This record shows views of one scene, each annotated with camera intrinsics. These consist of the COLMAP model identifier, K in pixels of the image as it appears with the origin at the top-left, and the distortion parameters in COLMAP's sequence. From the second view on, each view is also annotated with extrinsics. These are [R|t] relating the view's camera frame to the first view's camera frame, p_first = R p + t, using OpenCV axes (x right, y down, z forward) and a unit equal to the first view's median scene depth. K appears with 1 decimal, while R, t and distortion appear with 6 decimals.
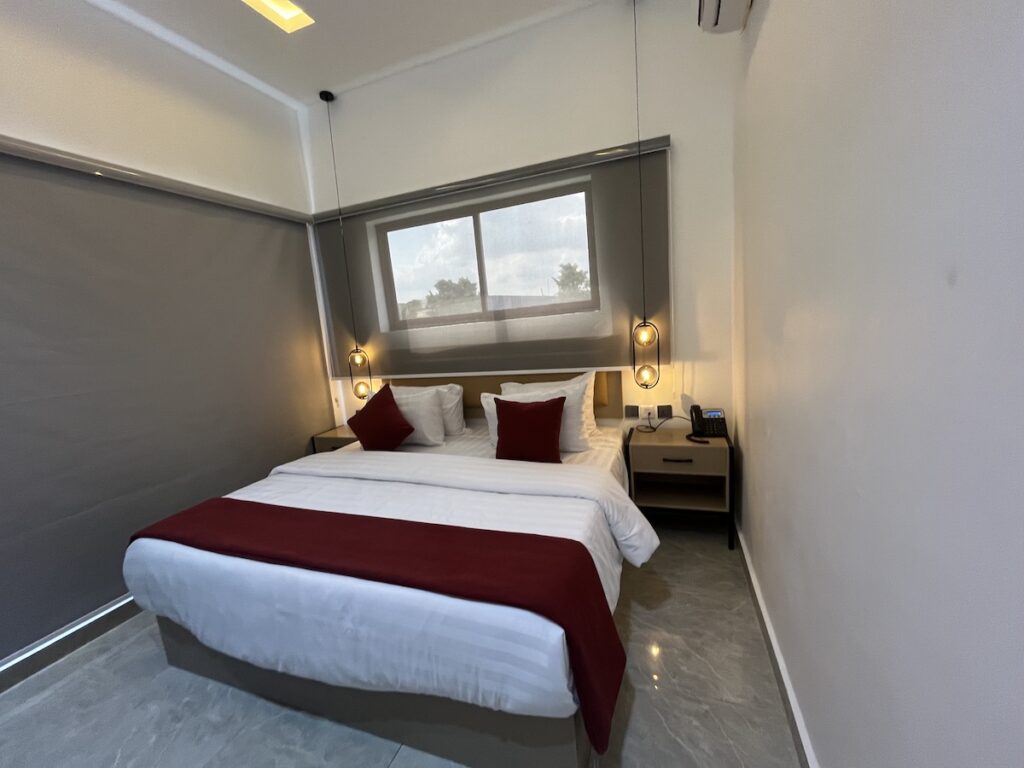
lens RADIAL K [[412.0, 0, 512.0], [0, 412.0, 384.0], [0, 0, 1]] dist [-0.000389, -0.000001]
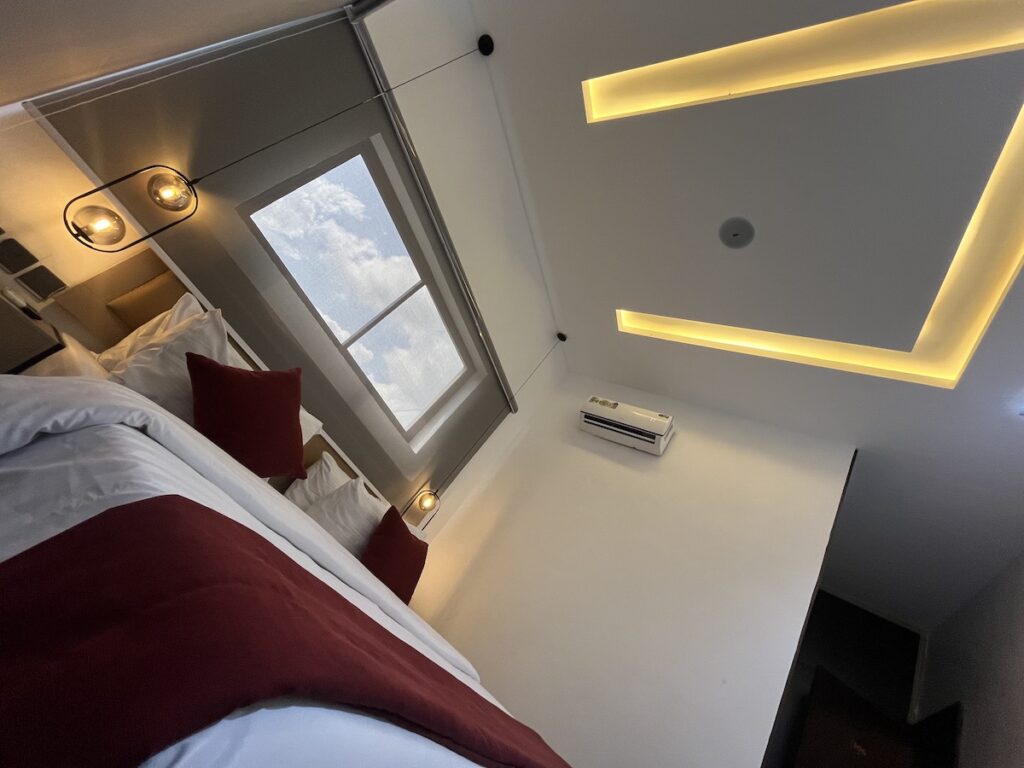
lens RADIAL K [[415.0, 0, 507.4], [0, 415.0, 390.3], [0, 0, 1]] dist [-0.001215, 0.000010]
pose [[-0.032076, 0.636511, 0.770600, -0.648852], [-0.449446, 0.679462, -0.579940, 0.201010], [-0.892732, -0.364945, 0.264283, 0.507889]]
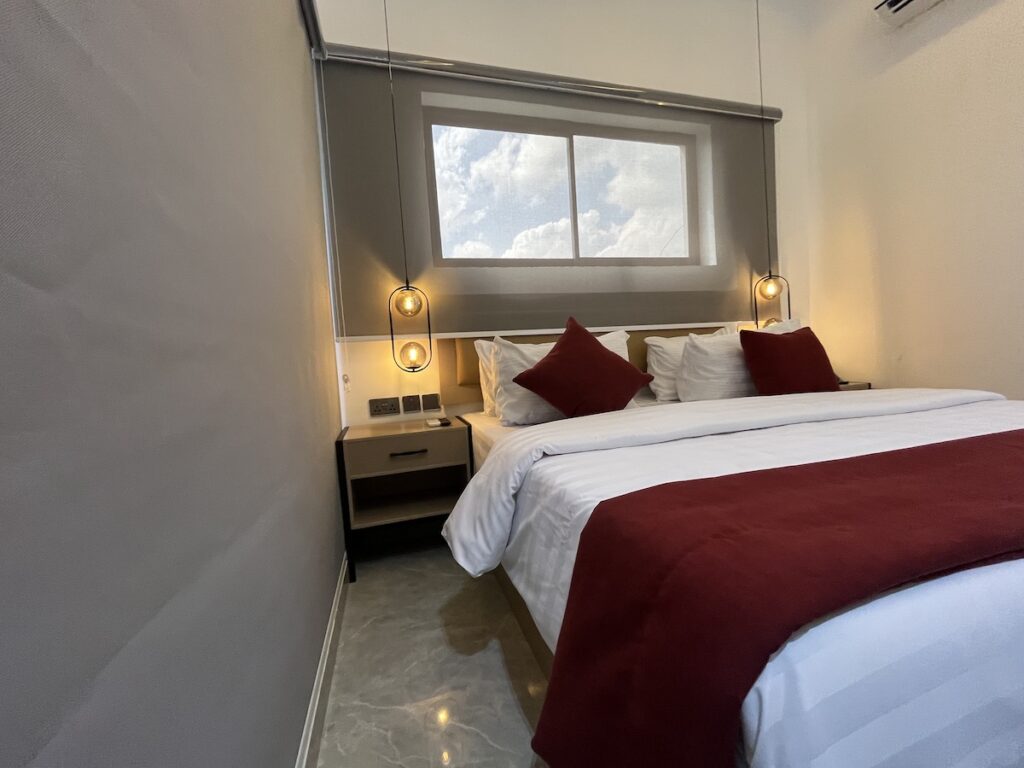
lens RADIAL K [[415.0, 0, 507.4], [0, 415.0, 390.3], [0, 0, 1]] dist [-0.001215, 0.000010]
pose [[0.808757, -0.005249, 0.588119, -0.659851], [0.085117, 0.990478, -0.108209, 0.150961], [-0.581951, 0.137574, 0.801503, 0.498469]]
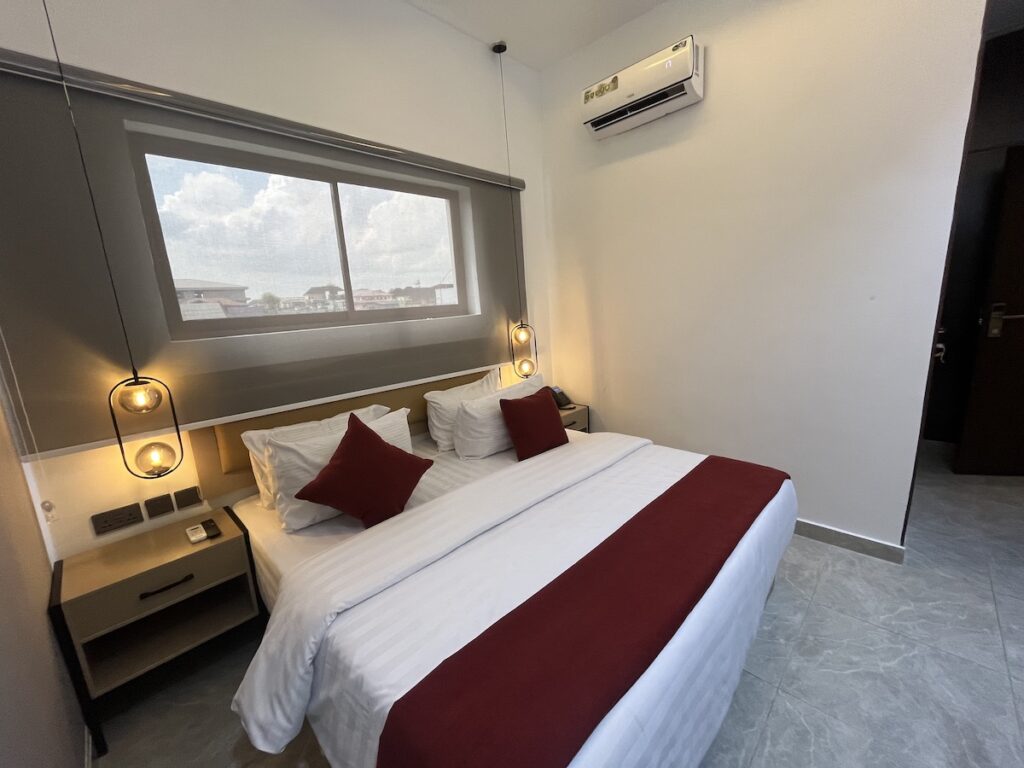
lens RADIAL K [[415.0, 0, 507.4], [0, 415.0, 390.3], [0, 0, 1]] dist [-0.001215, 0.000010]
pose [[0.422616, -0.117875, 0.898611, -0.679068], [0.170343, 0.984167, 0.048985, -0.021037], [-0.890157, 0.132370, 0.436004, 0.440818]]
